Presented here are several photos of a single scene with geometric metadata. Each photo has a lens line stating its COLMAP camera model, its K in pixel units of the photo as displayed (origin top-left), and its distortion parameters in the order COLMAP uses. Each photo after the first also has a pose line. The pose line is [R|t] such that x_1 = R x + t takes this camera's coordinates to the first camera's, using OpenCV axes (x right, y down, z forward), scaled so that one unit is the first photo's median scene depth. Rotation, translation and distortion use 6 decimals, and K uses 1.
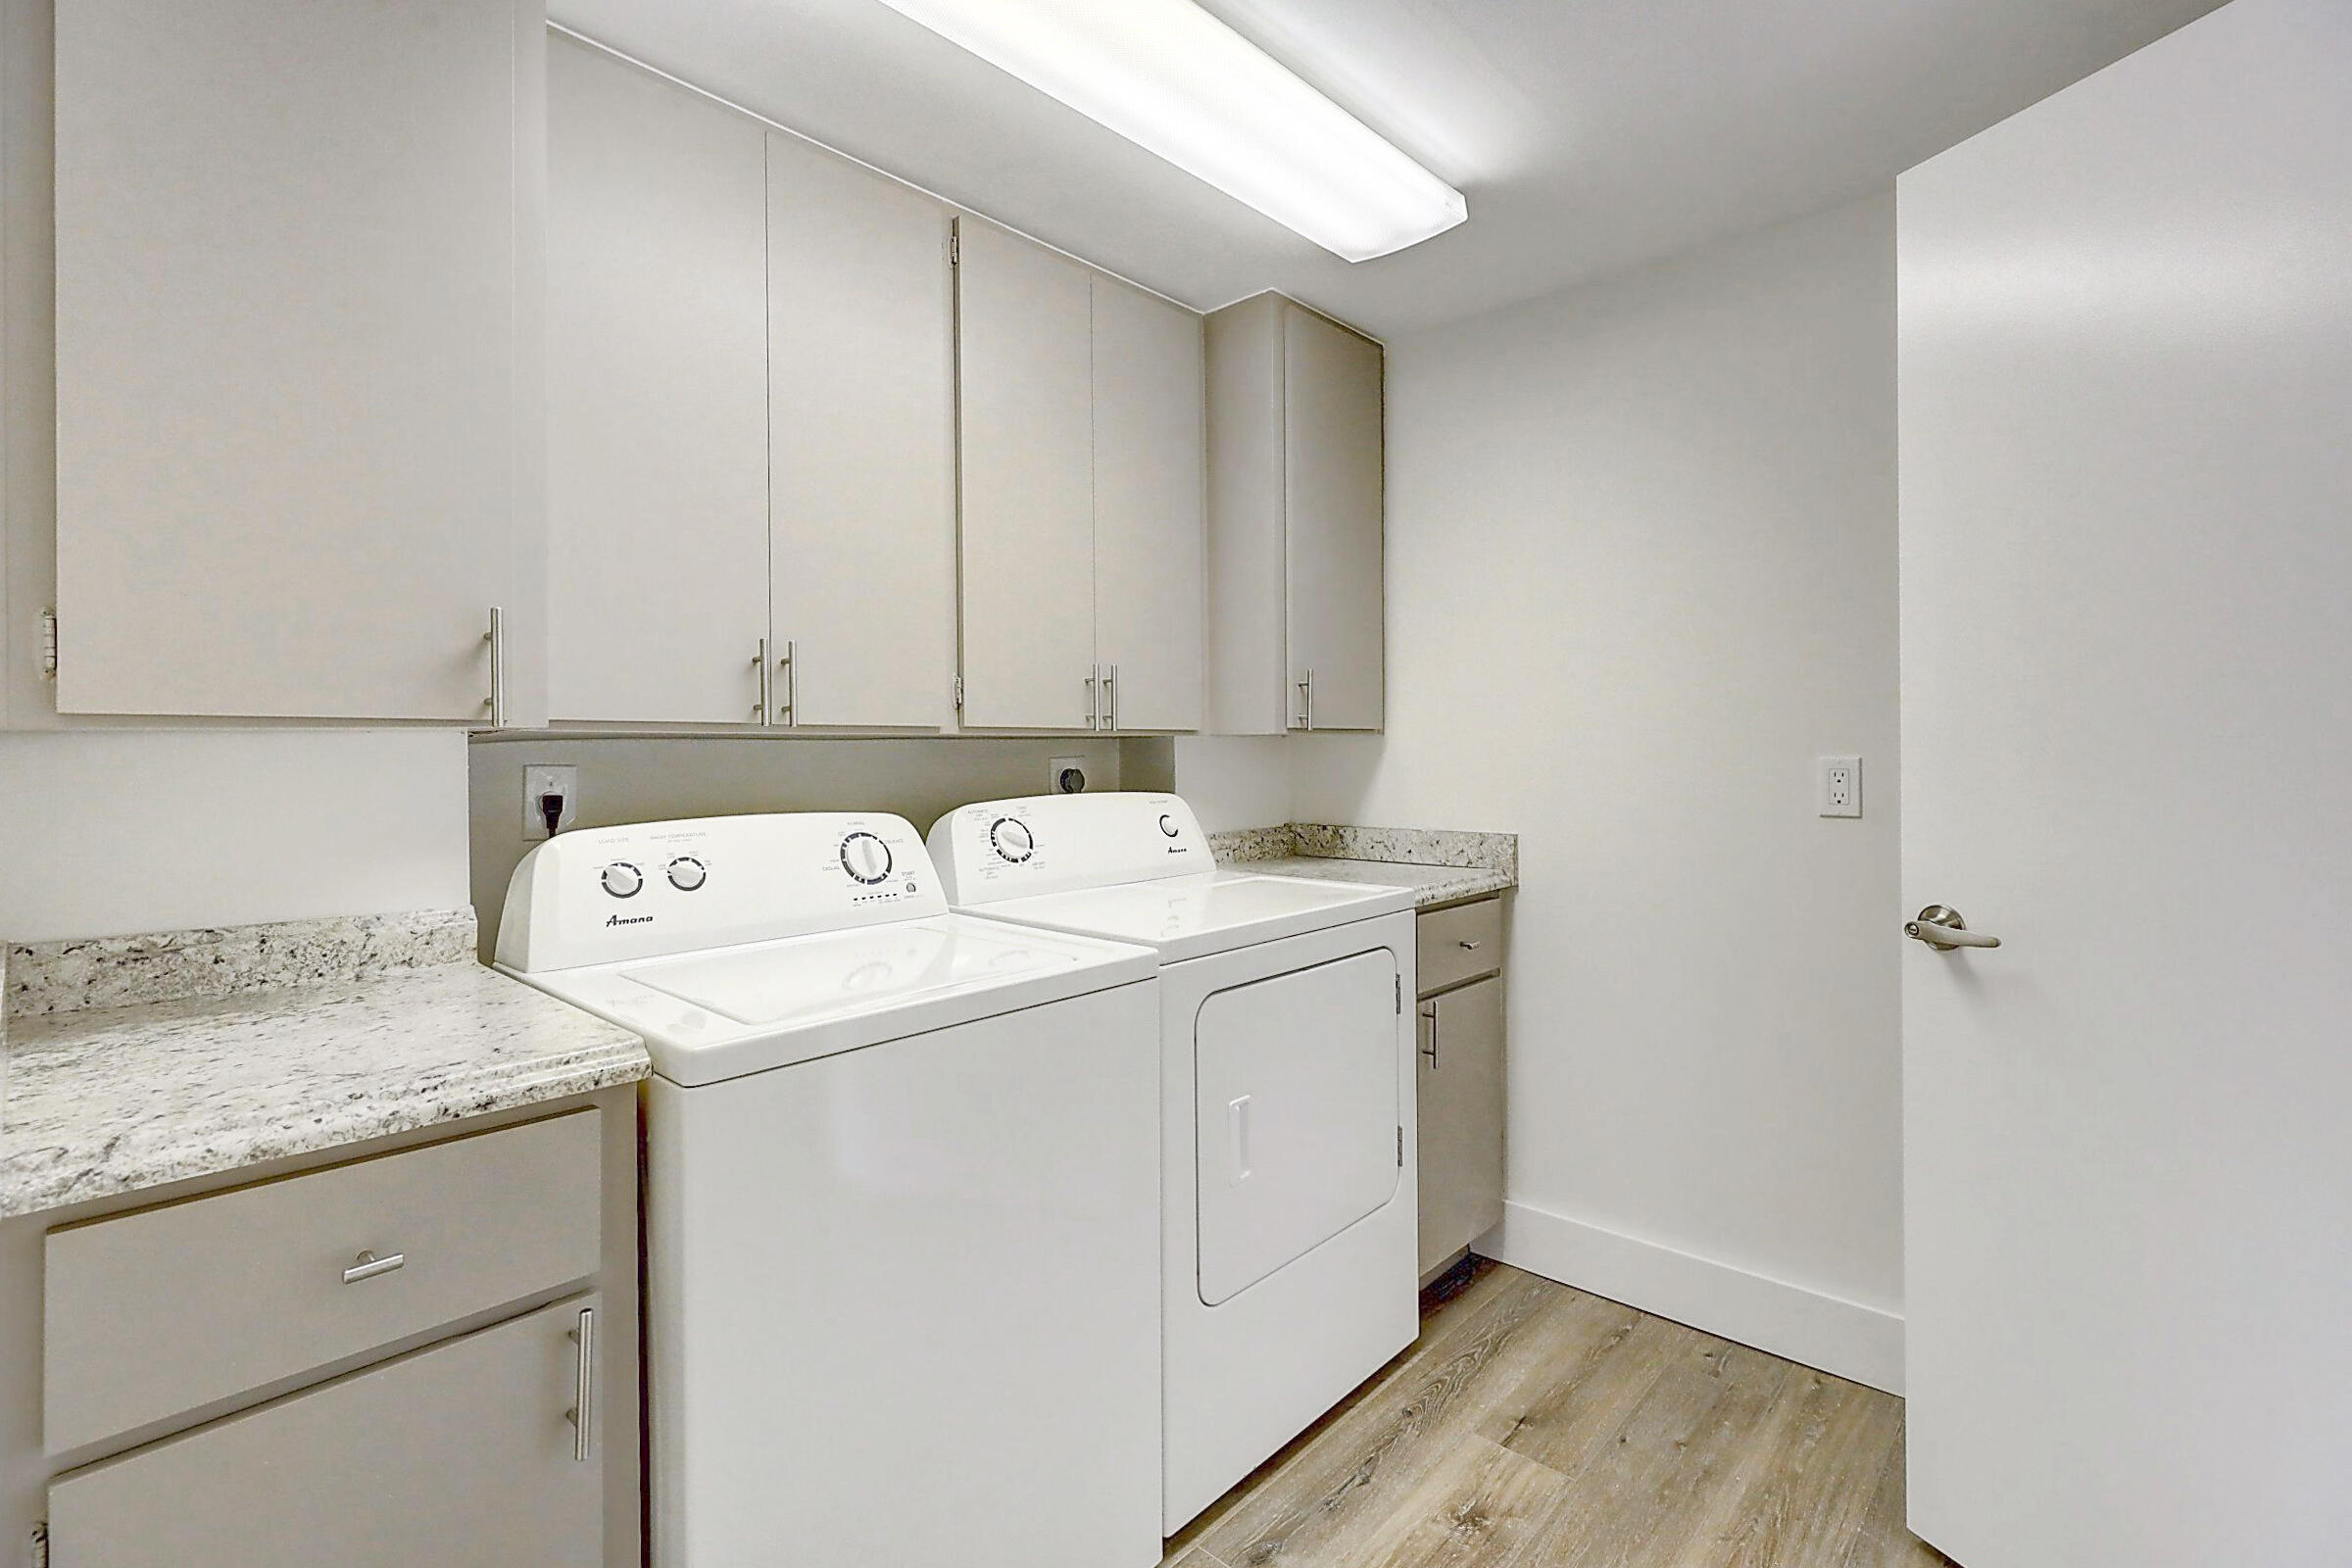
lens RADIAL K [[1067.5, 0, 1208.1], [0, 1067.5, 743.2], [0, 0, 1]] dist [0.002937, 0.000578]
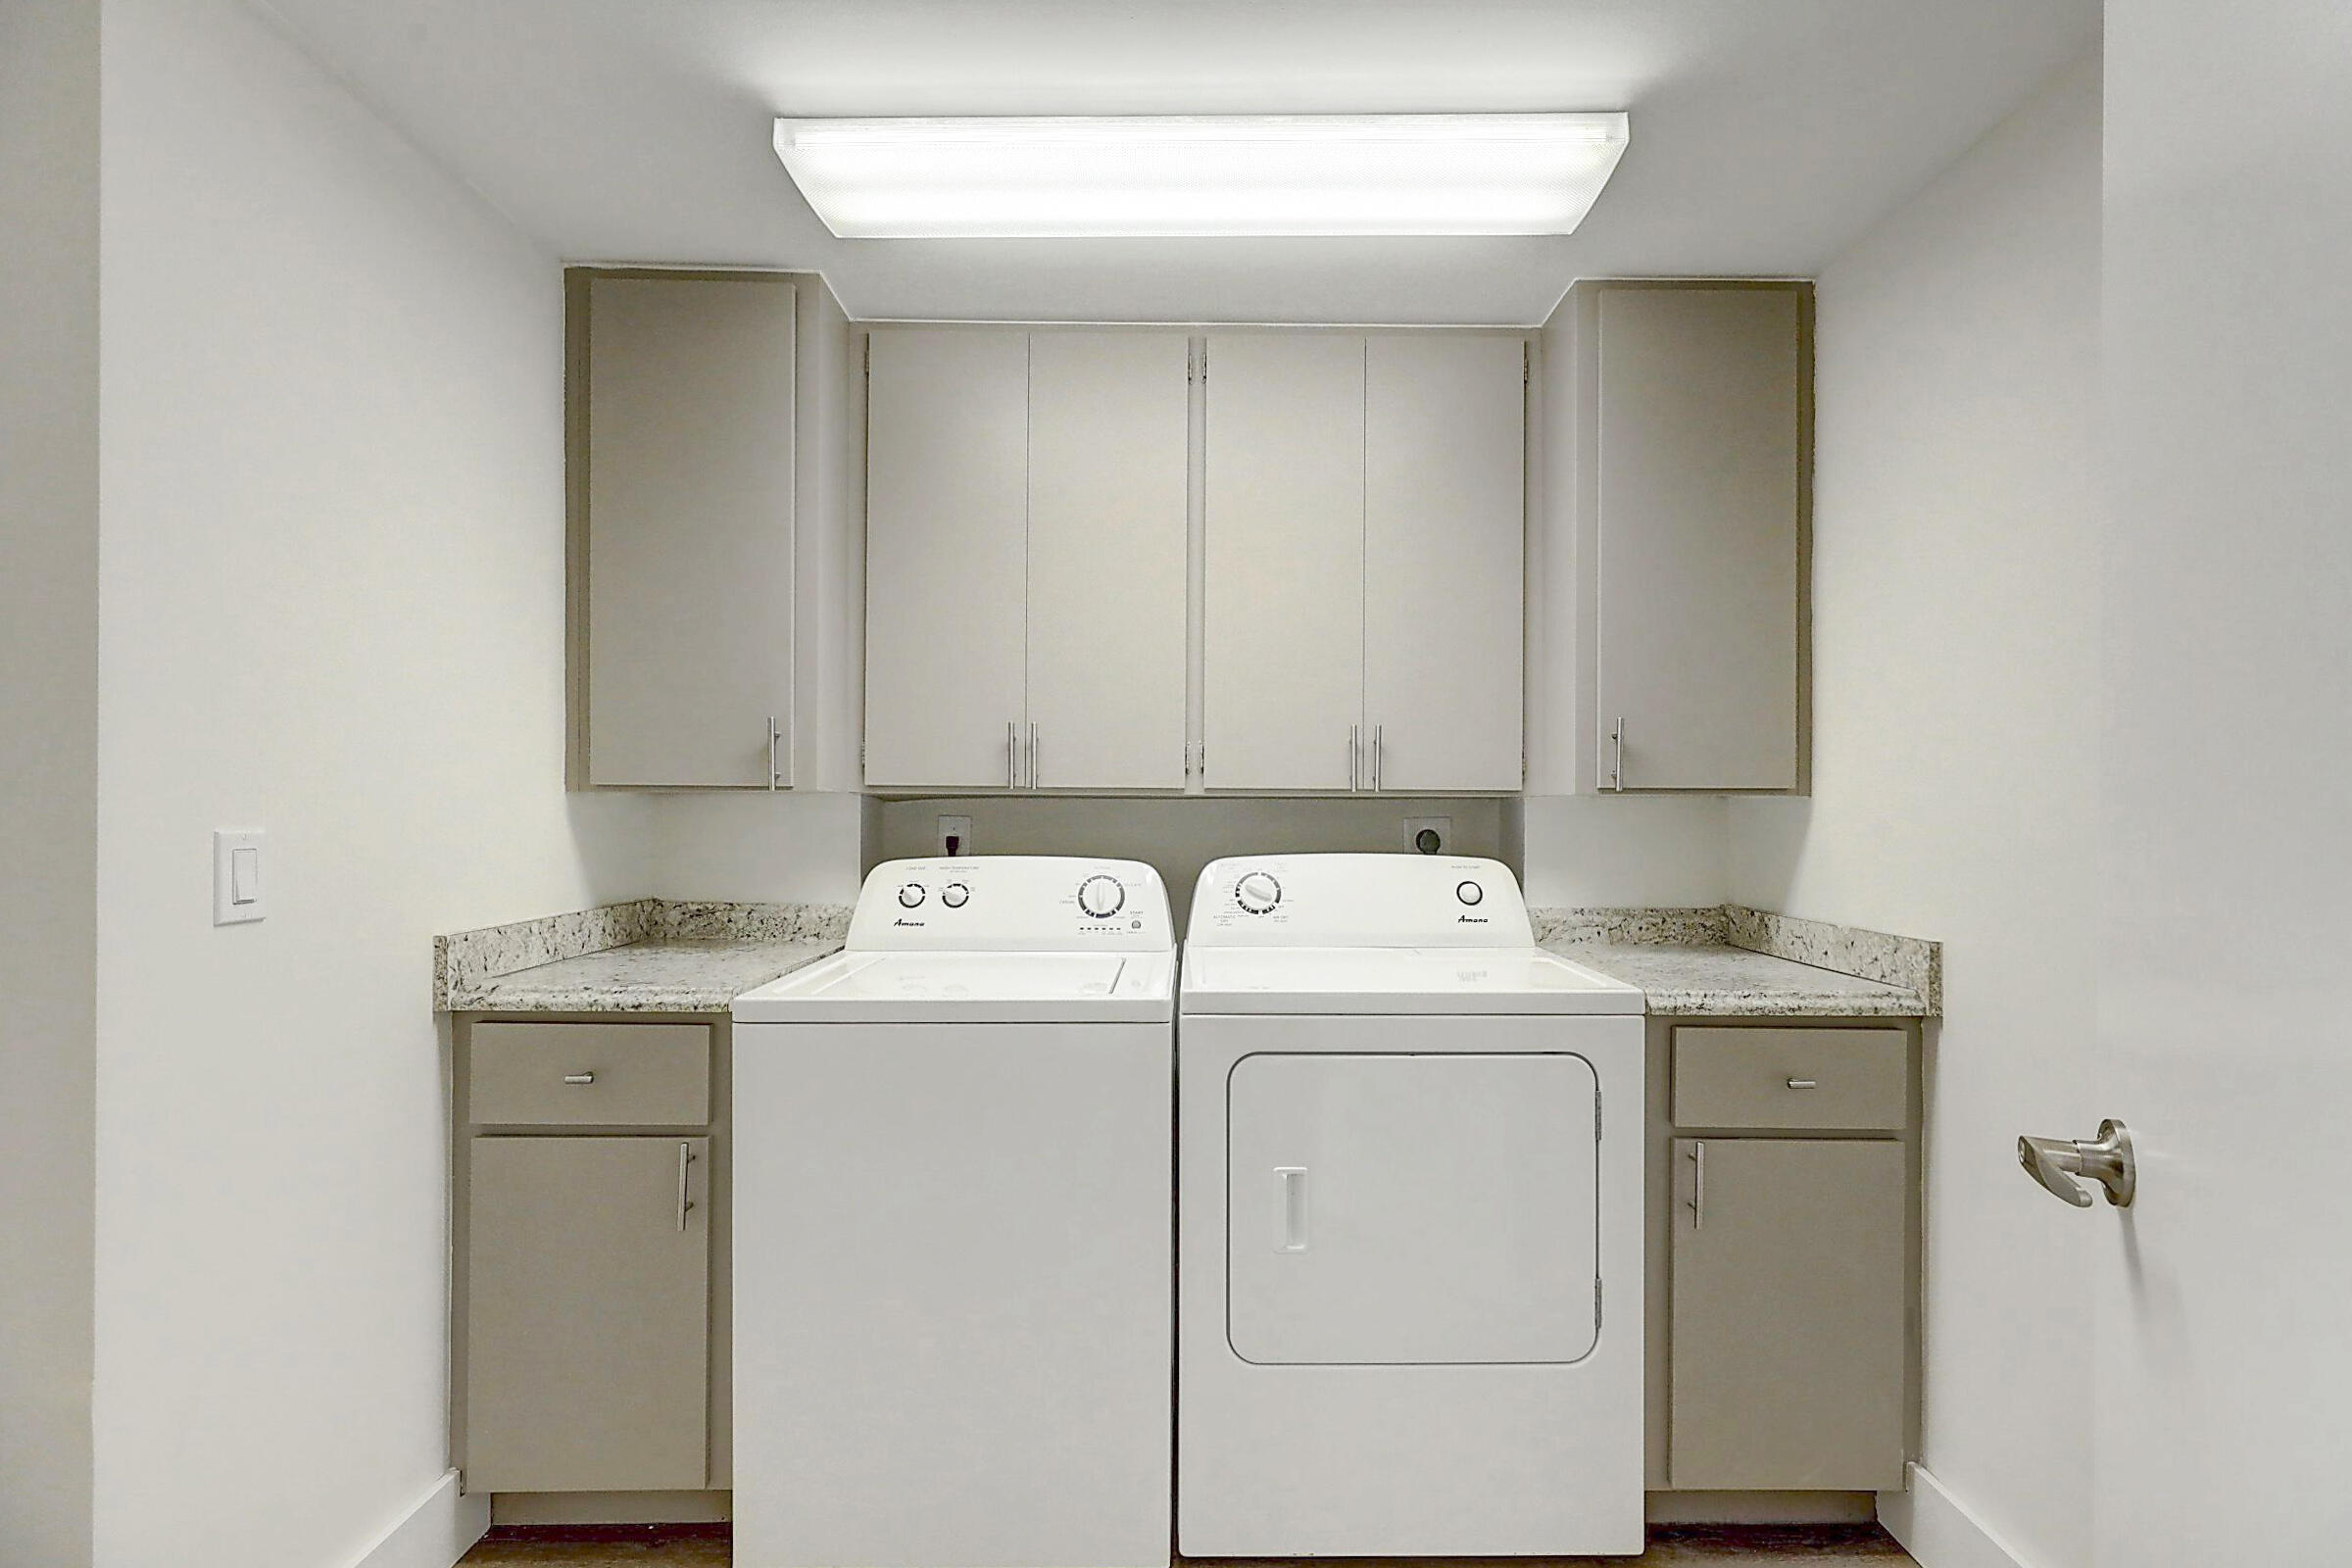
lens RADIAL K [[1067.5, 0, 1181.2], [0, 1067.5, 790.7], [0, 0, 1]] dist [0.002937, 0.000578]
pose [[0.677898, 0.000838, -0.735156, 0.551035], [-0.006417, 0.999968, -0.004777, -0.006800], [0.735128, 0.007956, 0.677881, 0.208308]]
